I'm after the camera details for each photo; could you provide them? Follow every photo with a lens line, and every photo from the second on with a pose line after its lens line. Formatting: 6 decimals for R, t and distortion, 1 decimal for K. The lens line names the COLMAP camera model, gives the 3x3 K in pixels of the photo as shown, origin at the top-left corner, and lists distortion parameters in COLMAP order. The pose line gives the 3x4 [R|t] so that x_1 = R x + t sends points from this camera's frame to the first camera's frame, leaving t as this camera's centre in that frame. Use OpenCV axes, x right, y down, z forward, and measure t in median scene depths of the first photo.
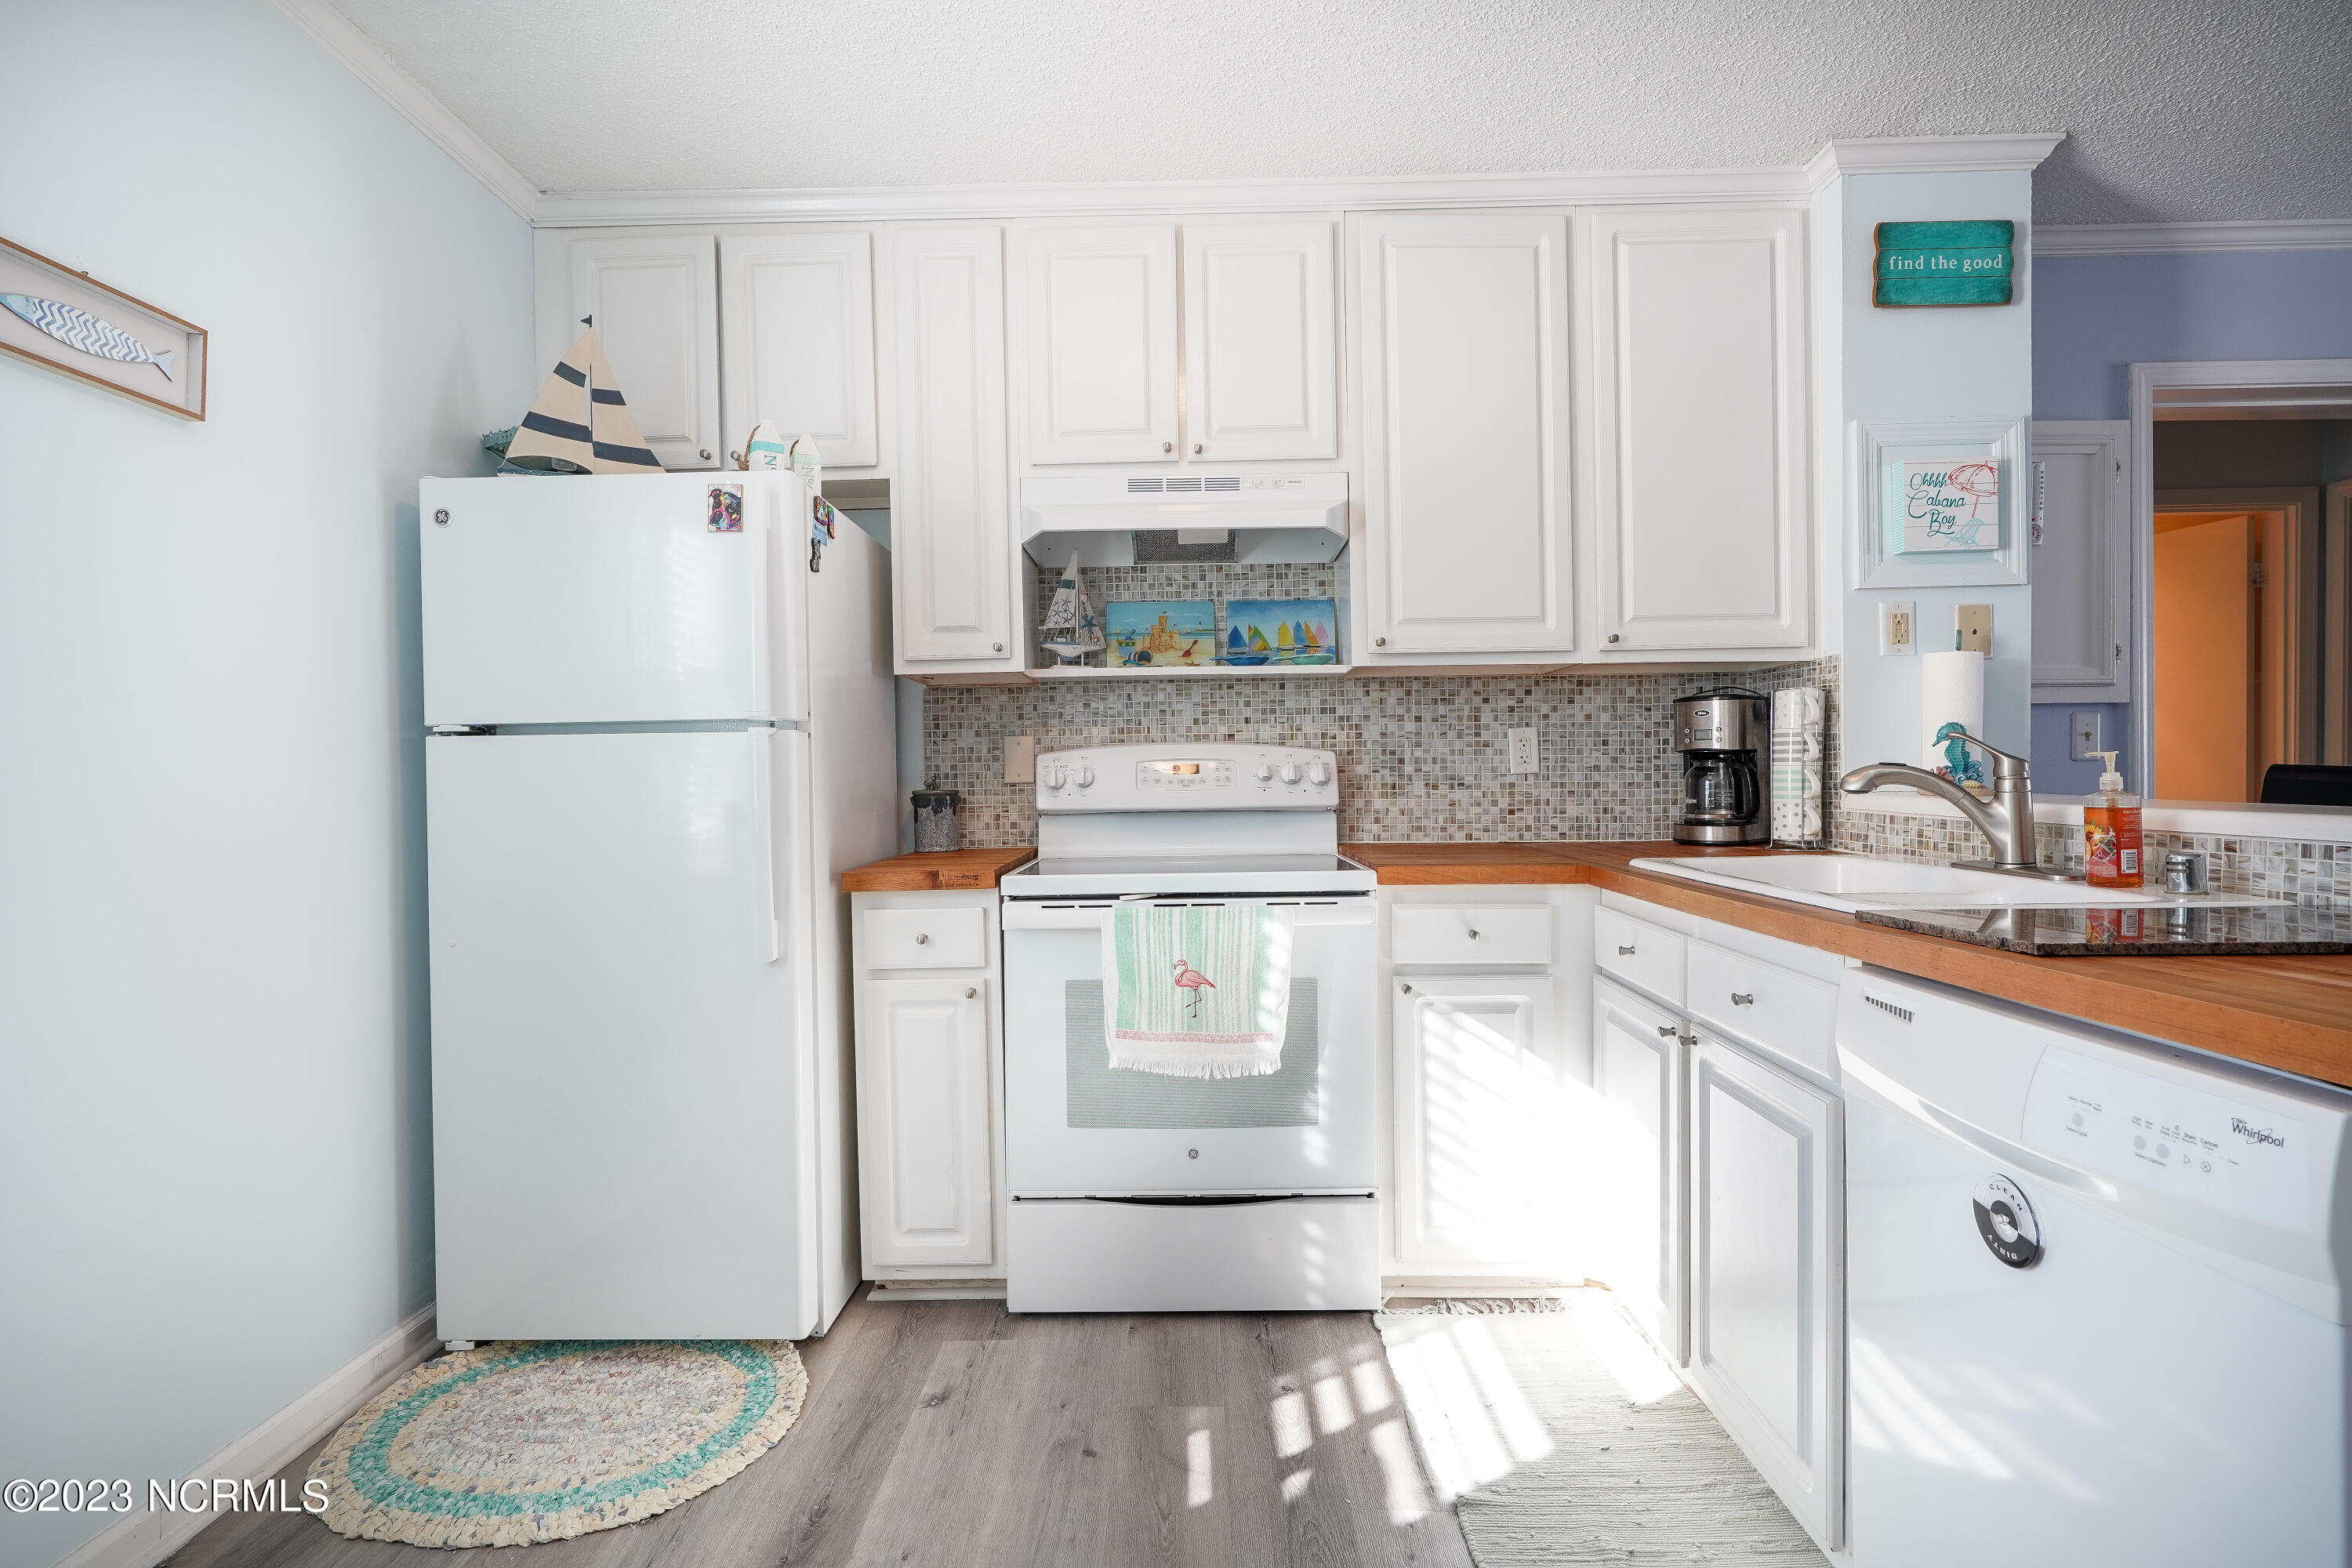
lens RADIAL K [[1106.9, 0, 1169.9], [0, 1106.9, 779.3], [0, 0, 1]] dist [-0.003324, 0.002459]
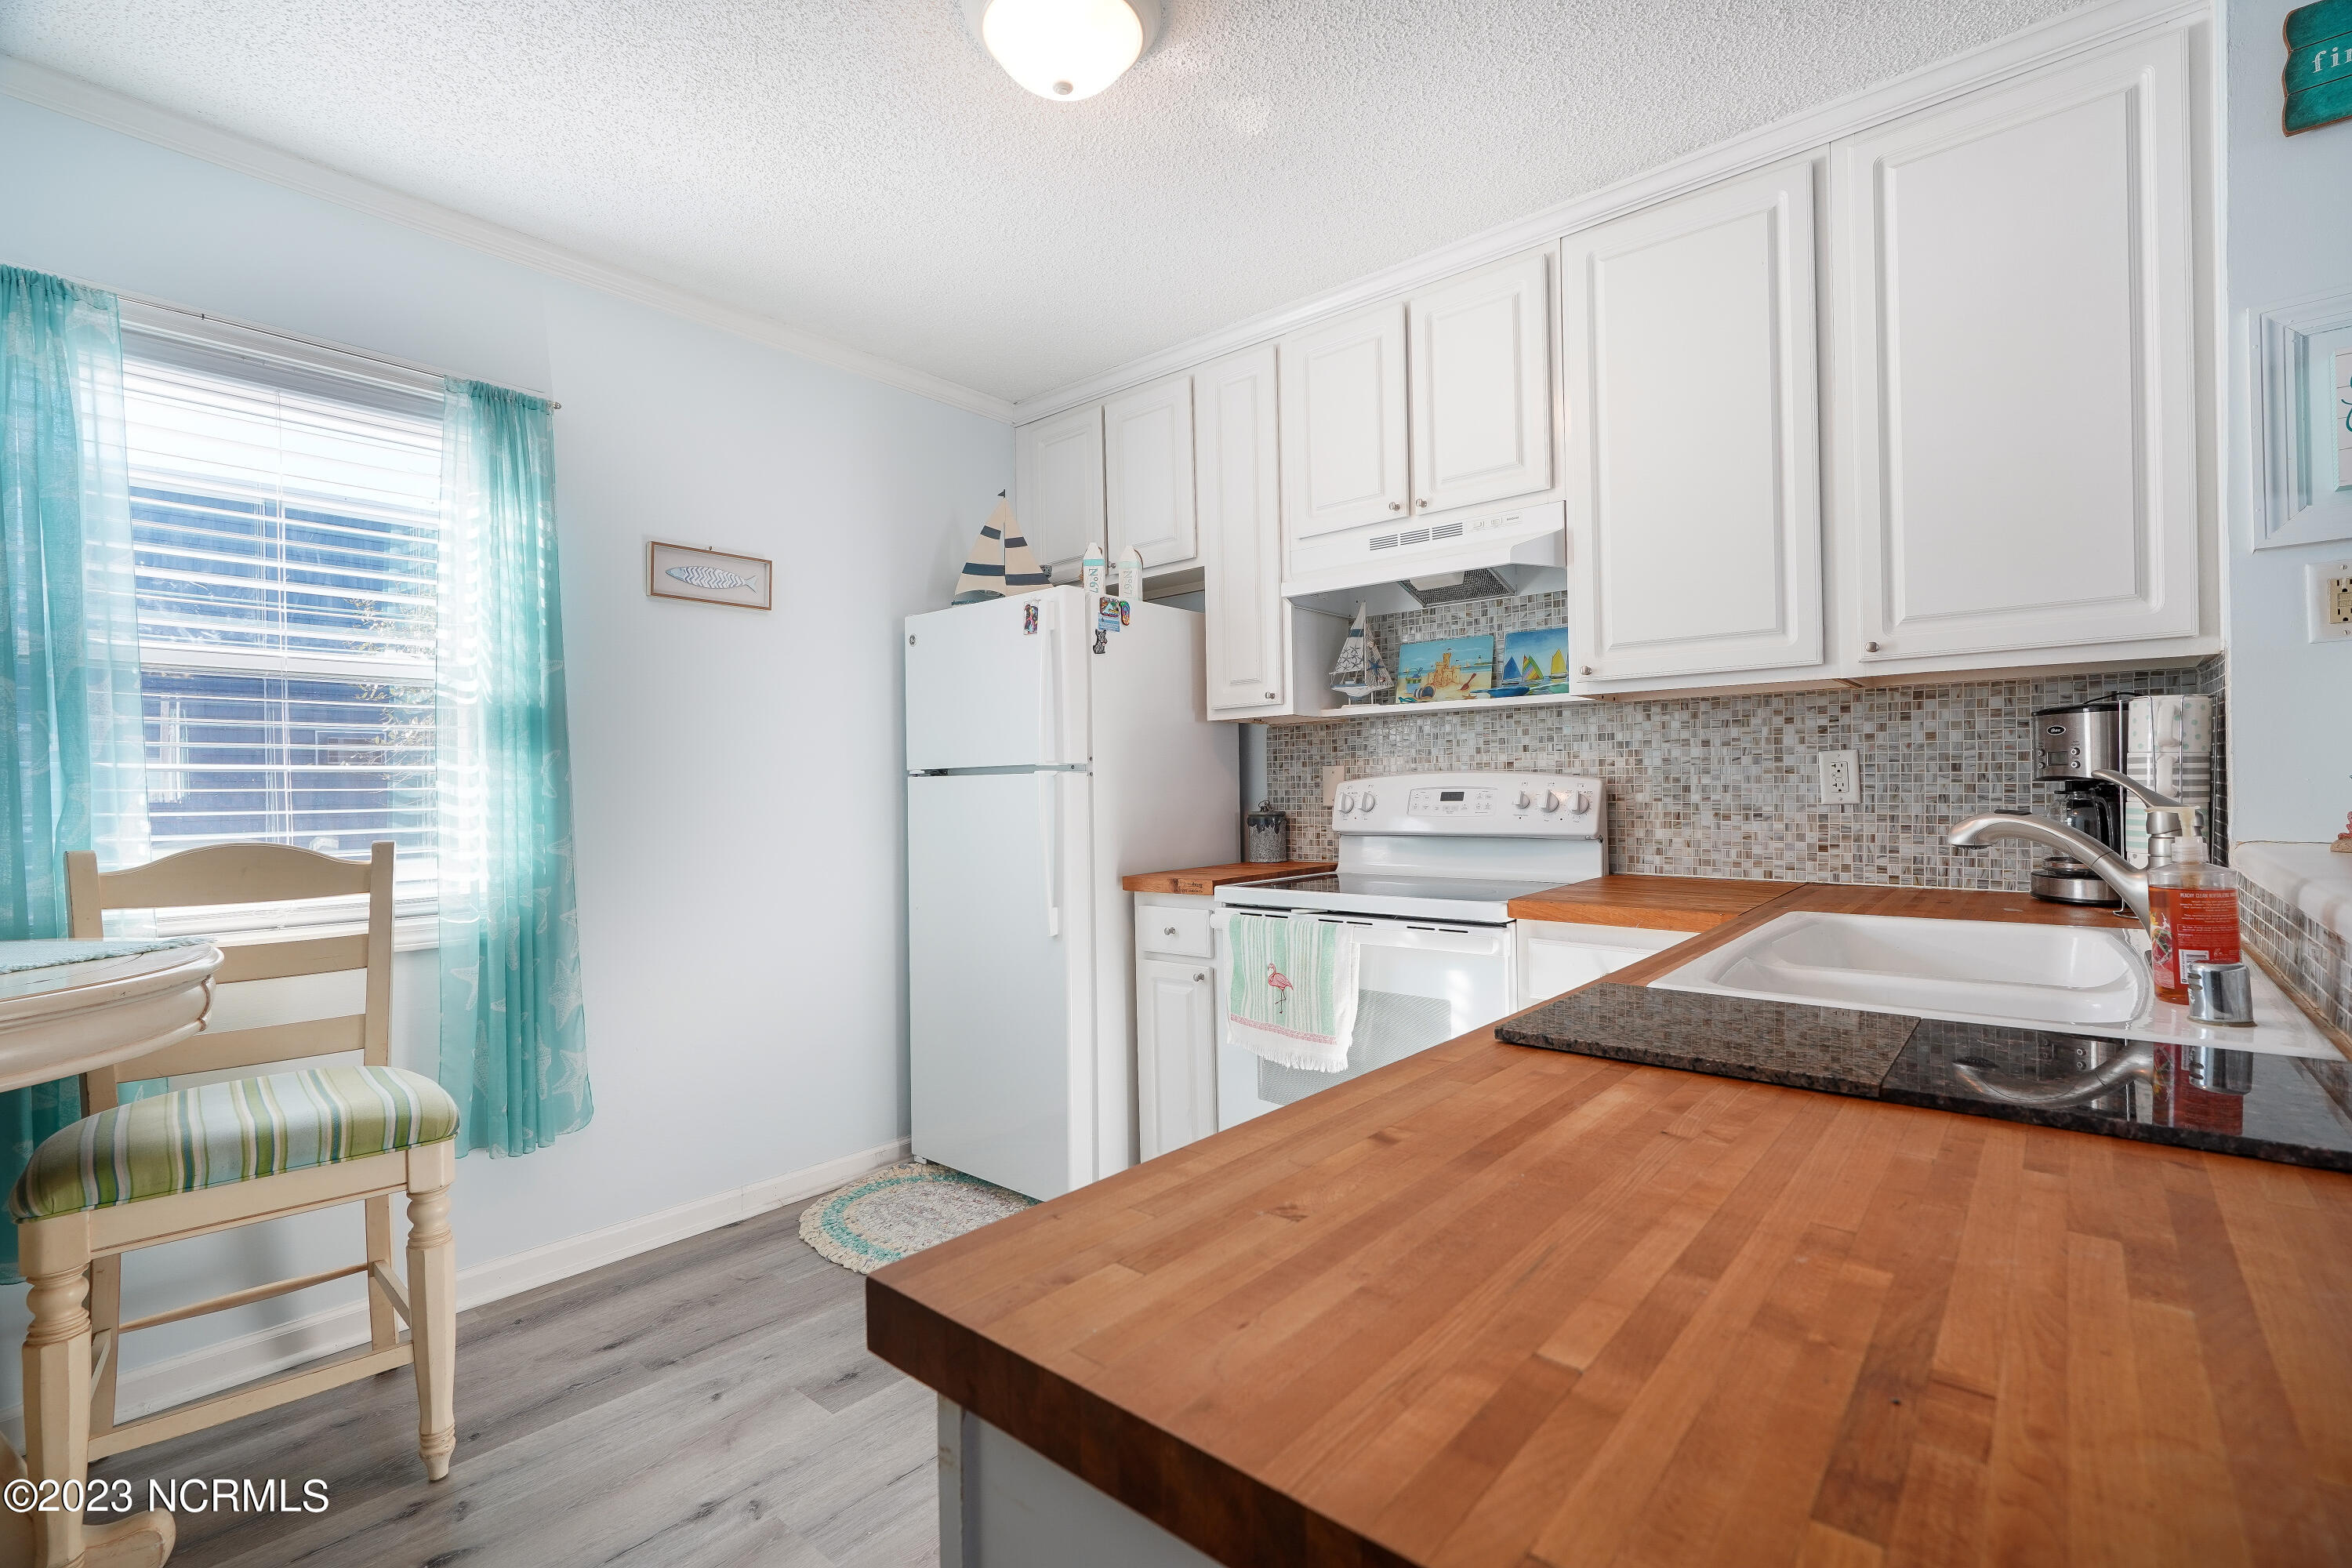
lens RADIAL K [[1047.8, 0, 1187.2], [0, 1047.8, 779.6], [0, 0, 1]] dist [0.001441, 0.001681]
pose [[0.775738, -0.001668, -0.631053, 0.488799], [0.000940, 0.999998, -0.001487, -0.025927], [0.631054, 0.000560, 0.775739, 0.058143]]
